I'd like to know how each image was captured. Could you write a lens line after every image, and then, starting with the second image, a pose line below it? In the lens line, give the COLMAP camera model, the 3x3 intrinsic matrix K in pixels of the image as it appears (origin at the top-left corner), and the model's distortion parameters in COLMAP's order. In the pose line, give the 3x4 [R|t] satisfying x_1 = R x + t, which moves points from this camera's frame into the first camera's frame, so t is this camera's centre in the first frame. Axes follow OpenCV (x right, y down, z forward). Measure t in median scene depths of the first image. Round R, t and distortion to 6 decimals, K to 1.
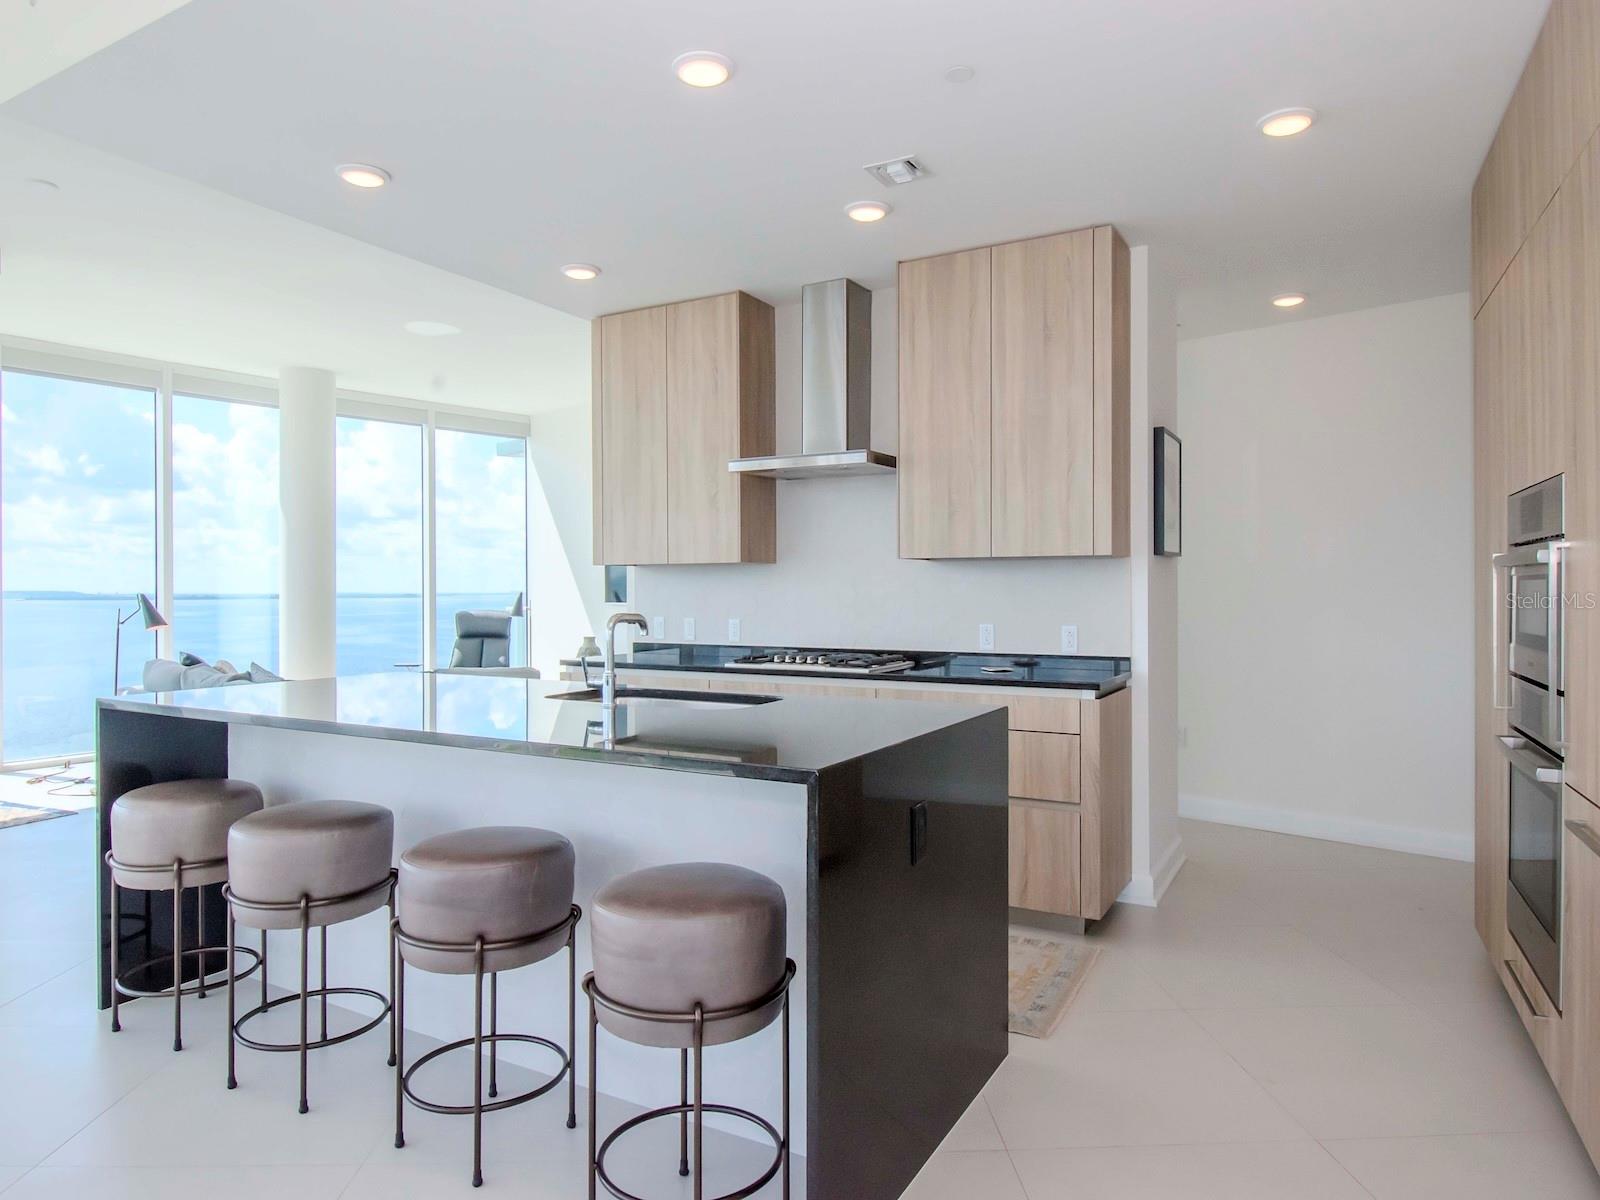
lens RADIAL K [[984.9, 0, 797.6], [0, 984.9, 593.0], [0, 0, 1]] dist [0.002940, -0.019574]
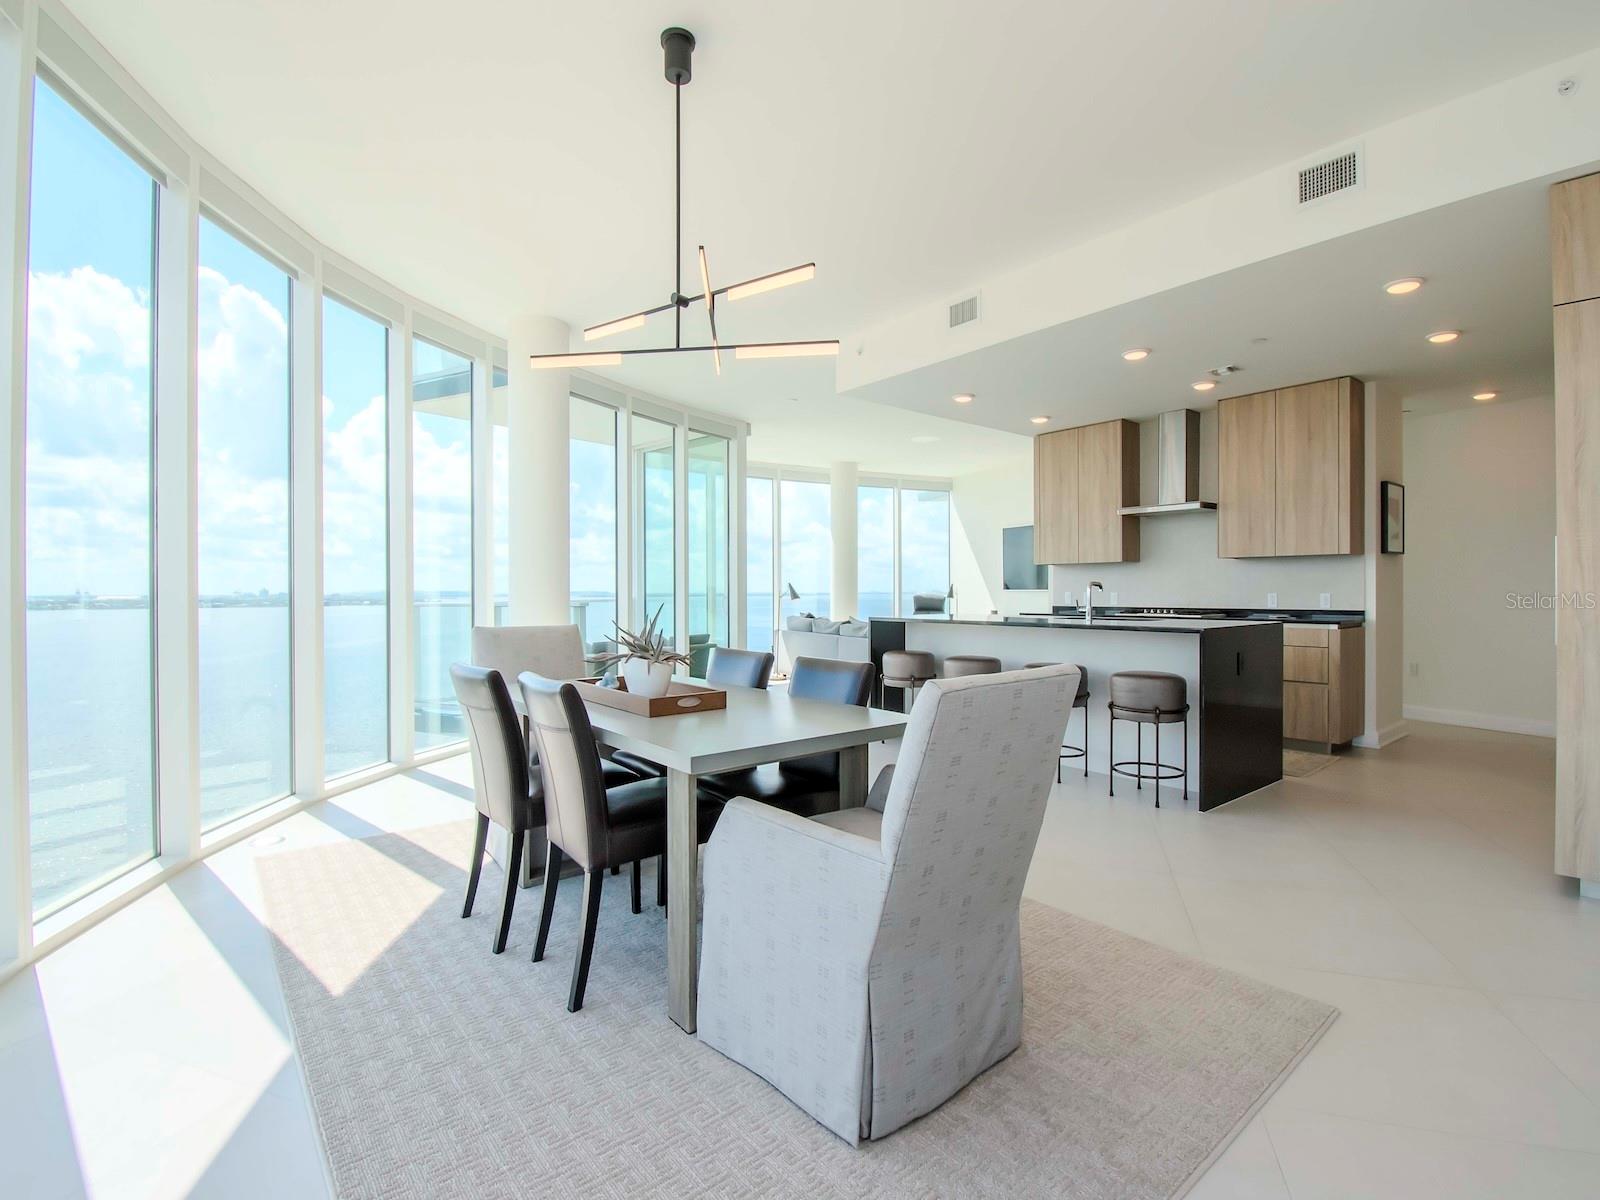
lens RADIAL K [[750.6, 0, 795.3], [0, 750.6, 596.2], [0, 0, 1]] dist [0.015684, -0.028399]
pose [[0.929709, 0.001755, -0.368291, -0.126741], [-0.000025, 0.999989, 0.004703, 0.033335], [0.368295, -0.004363, 0.929699, -0.672178]]
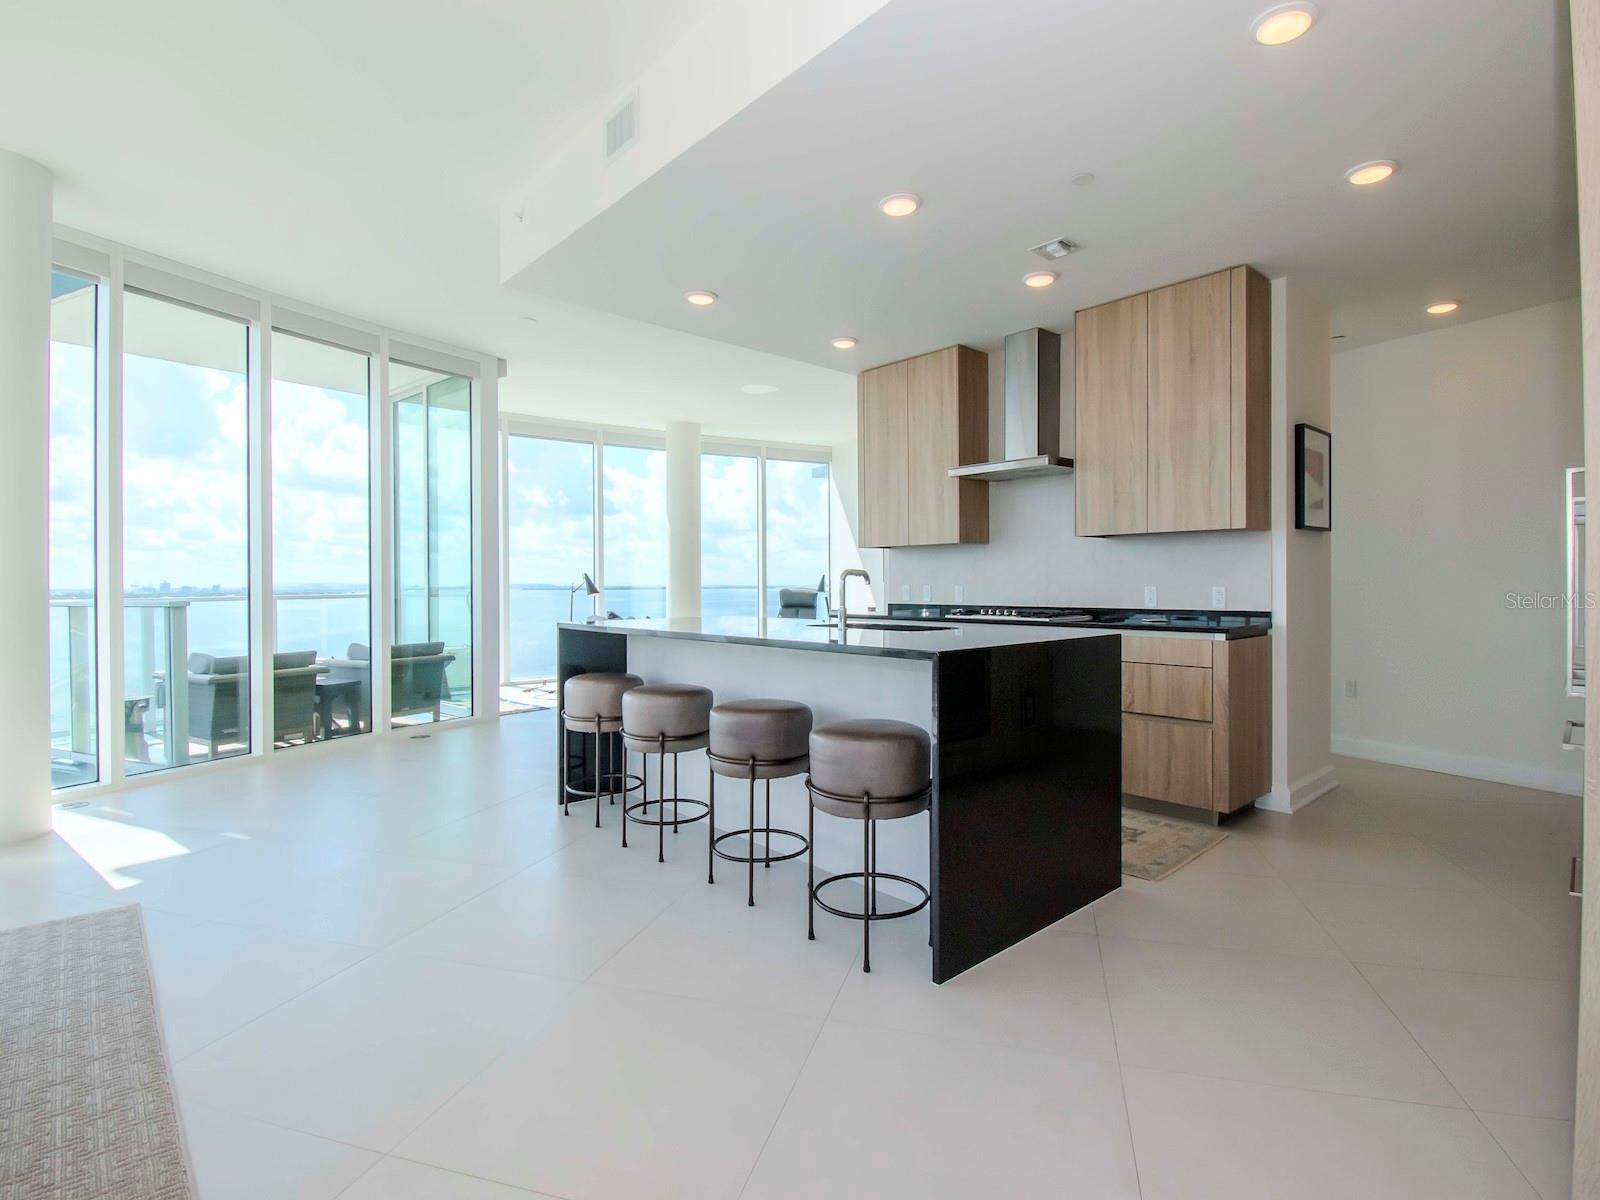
lens RADIAL K [[785.0, 0, 803.0], [0, 785.0, 589.9], [0, 0, 1]] dist [0.001279, -0.016787]
pose [[0.947870, 0.000826, -0.318657, 0.096996], [0.001032, 0.999983, 0.005662, 0.032467], [0.318656, -0.005696, 0.947853, -0.122535]]
